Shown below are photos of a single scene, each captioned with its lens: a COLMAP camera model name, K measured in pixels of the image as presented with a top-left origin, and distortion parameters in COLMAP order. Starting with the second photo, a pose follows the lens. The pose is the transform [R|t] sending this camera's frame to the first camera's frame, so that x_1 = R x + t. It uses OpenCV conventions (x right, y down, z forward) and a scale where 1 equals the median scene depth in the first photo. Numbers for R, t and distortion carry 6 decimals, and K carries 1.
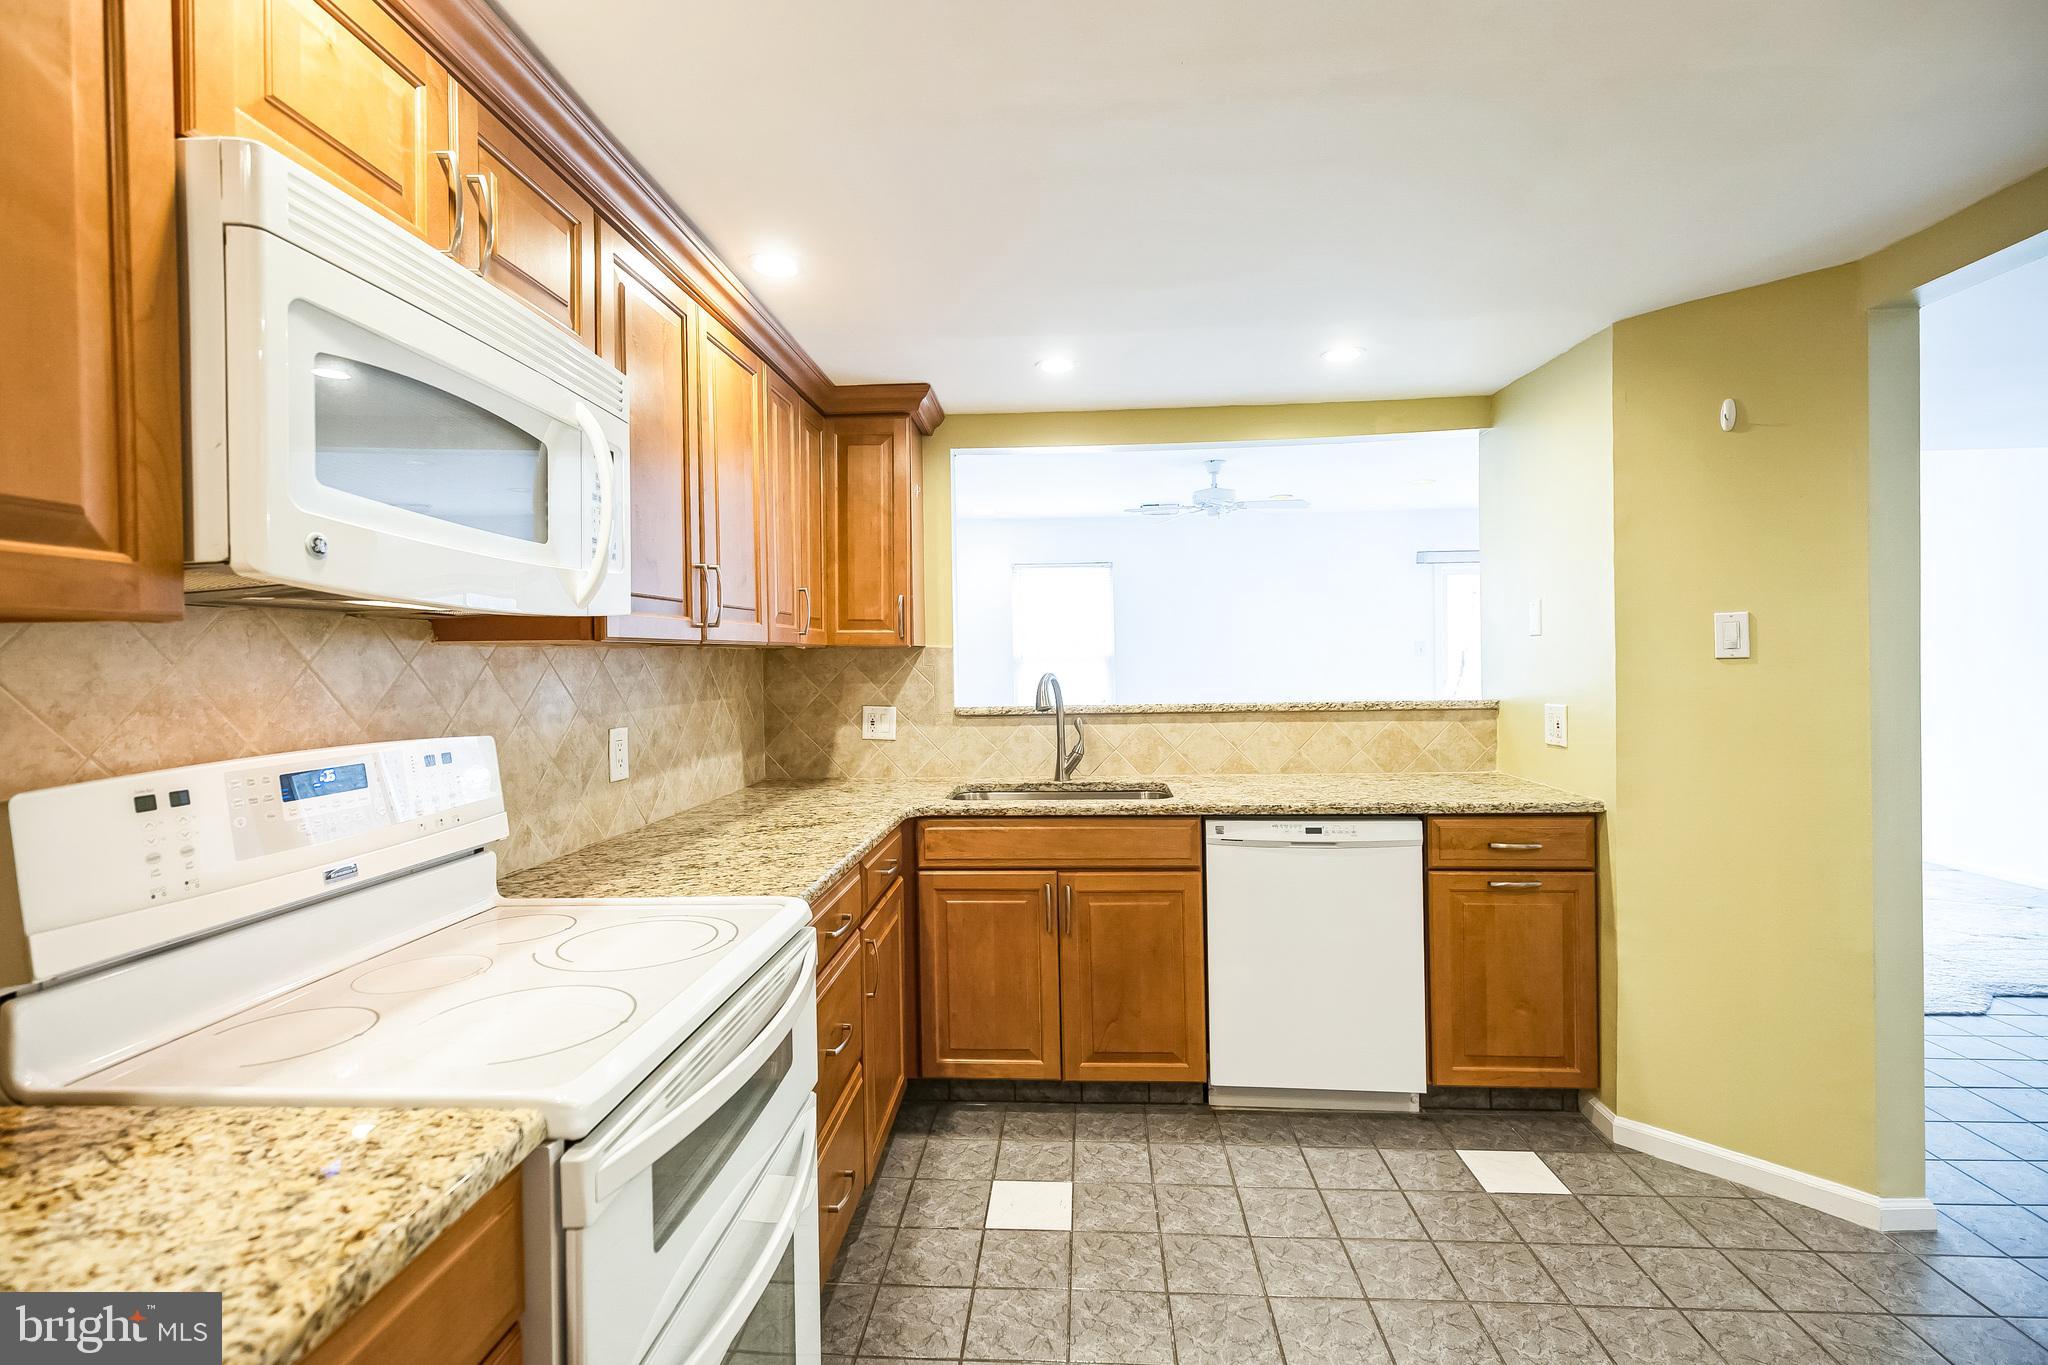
lens RADIAL K [[943.2, 0, 1026.4], [0, 943.2, 666.9], [0, 0, 1]] dist [0.012877, -0.000730]
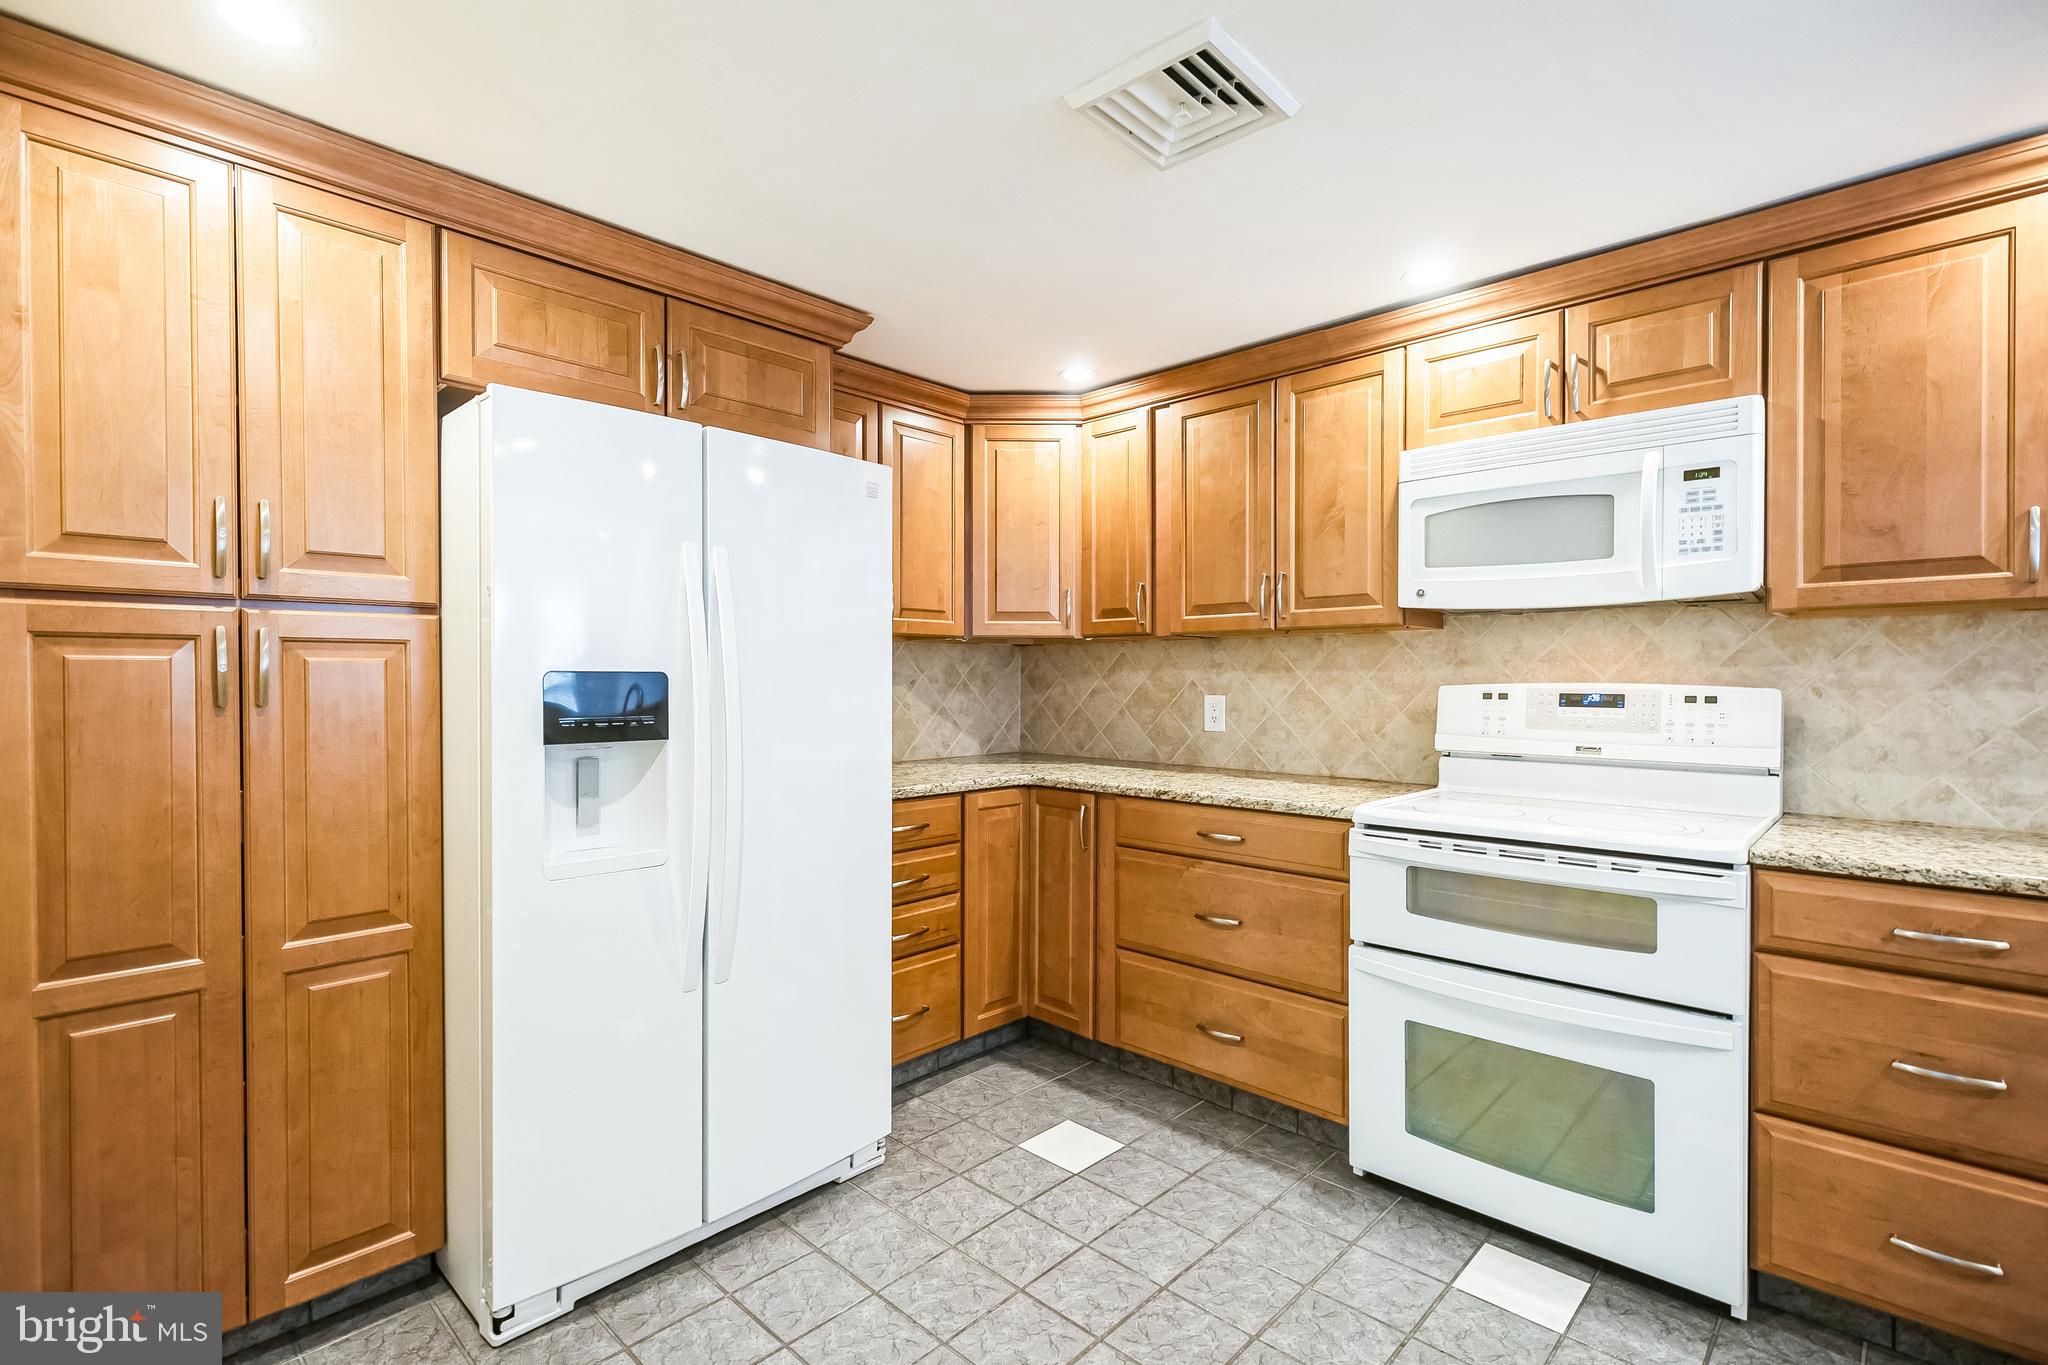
lens RADIAL K [[943.2, 0, 1032.8], [0, 943.2, 681.2], [0, 0, 1]] dist [0.012877, -0.000730]
pose [[-0.643080, 0.014990, -0.765652, 1.390887], [0.002796, 0.999848, 0.017227, 0.047144], [0.765794, 0.008937, -0.643024, 1.349360]]
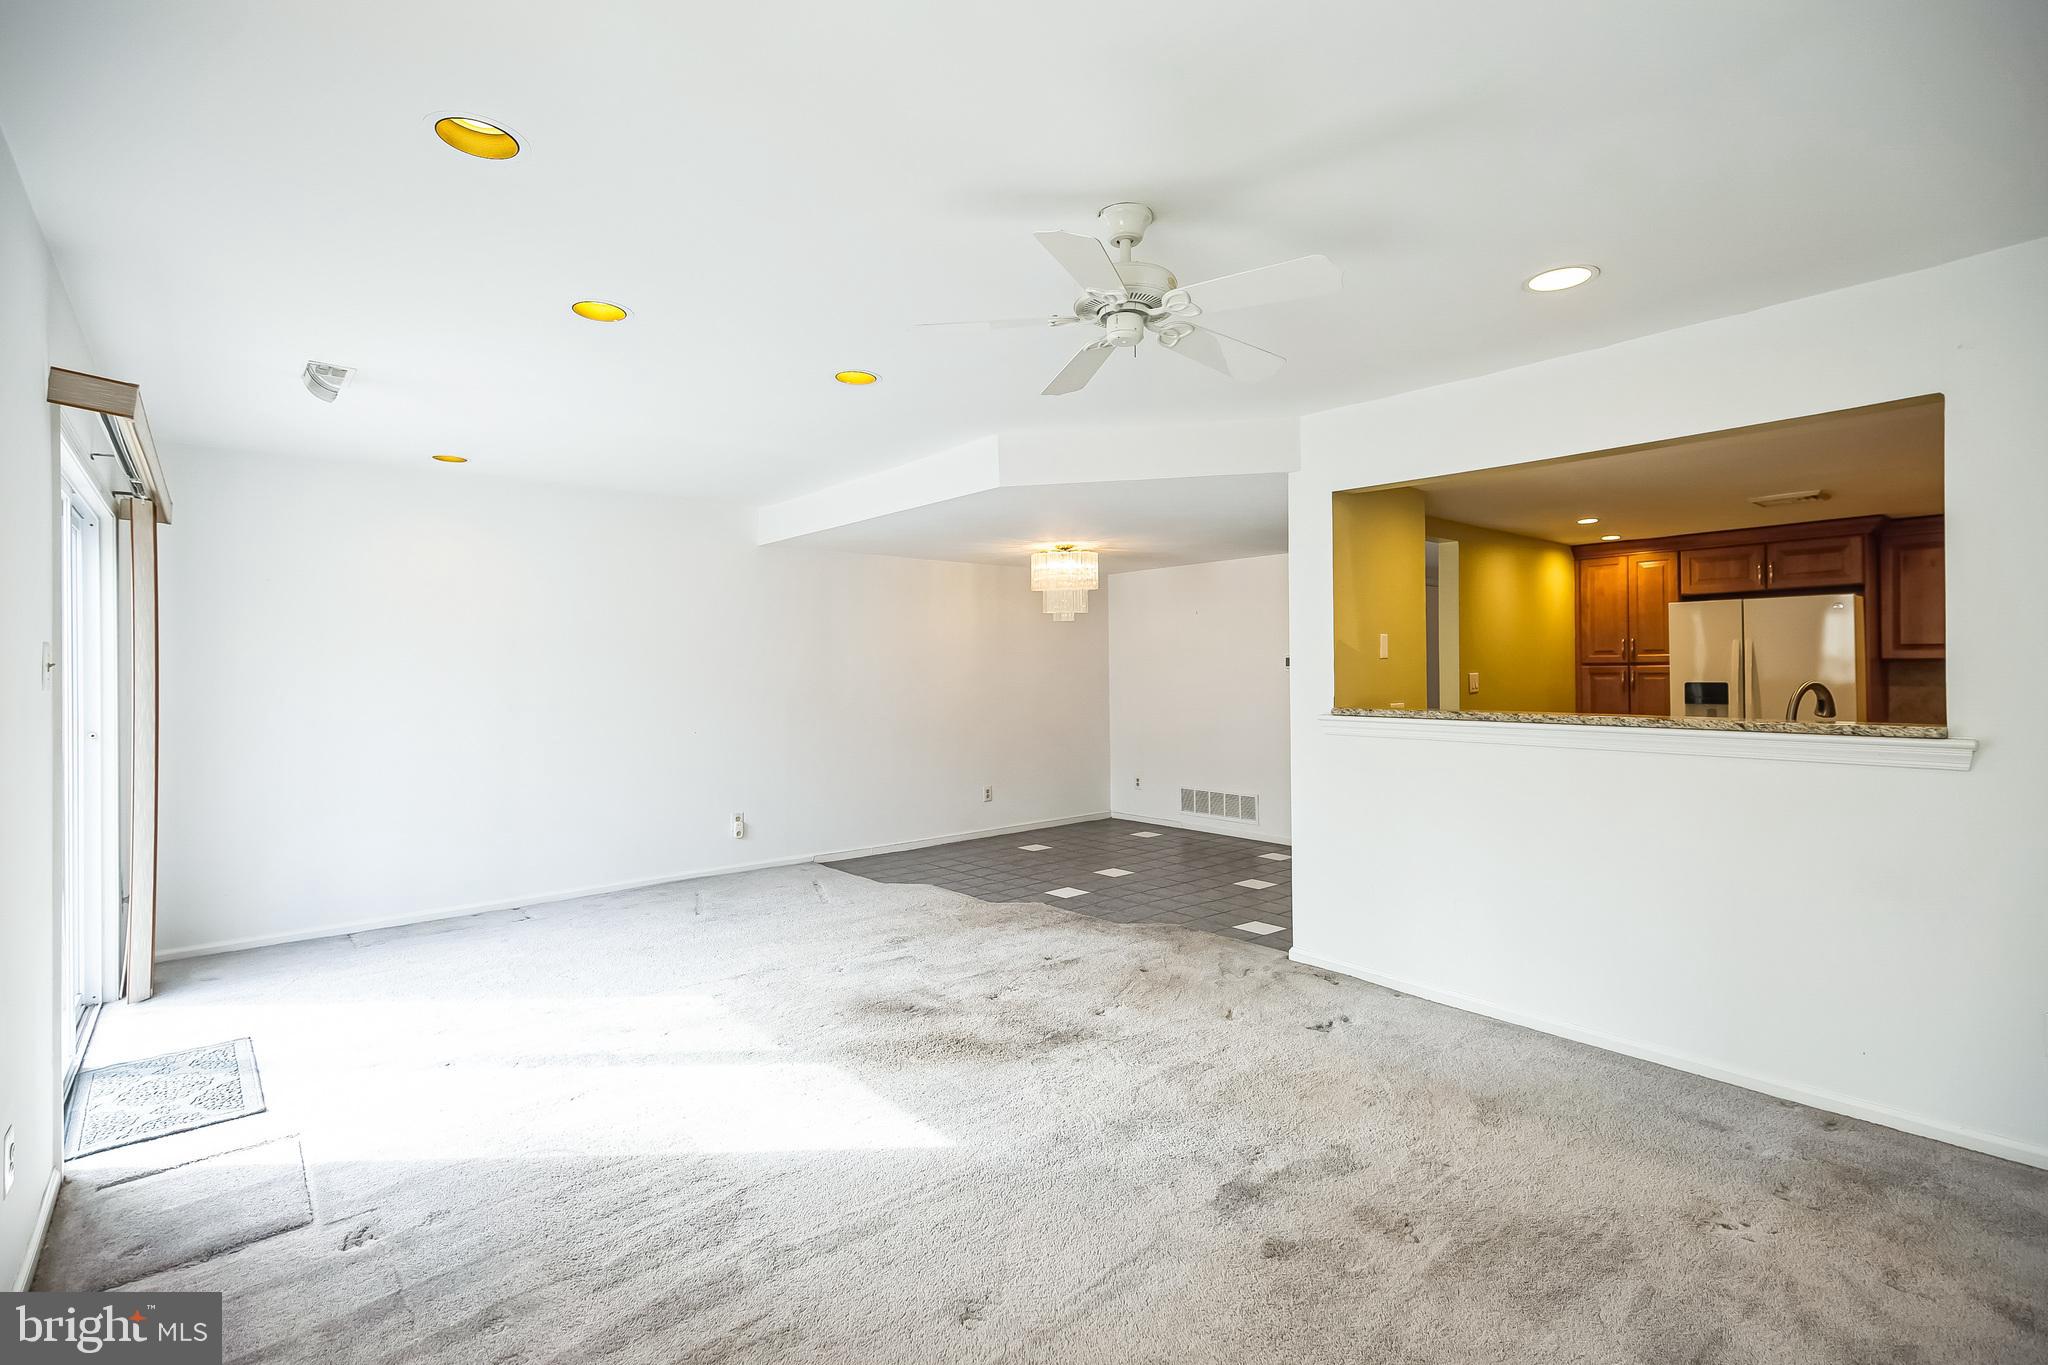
lens RADIAL K [[943.2, 0, 1017.3], [0, 943.2, 655.9], [0, 0, 1]] dist [0.012877, -0.000730]
pose [[-0.687190, 0.031817, 0.725781, -0.299513], [0.013777, 0.999432, -0.030768, 0.027317], [-0.726347, -0.011145, -0.687238, 5.471133]]
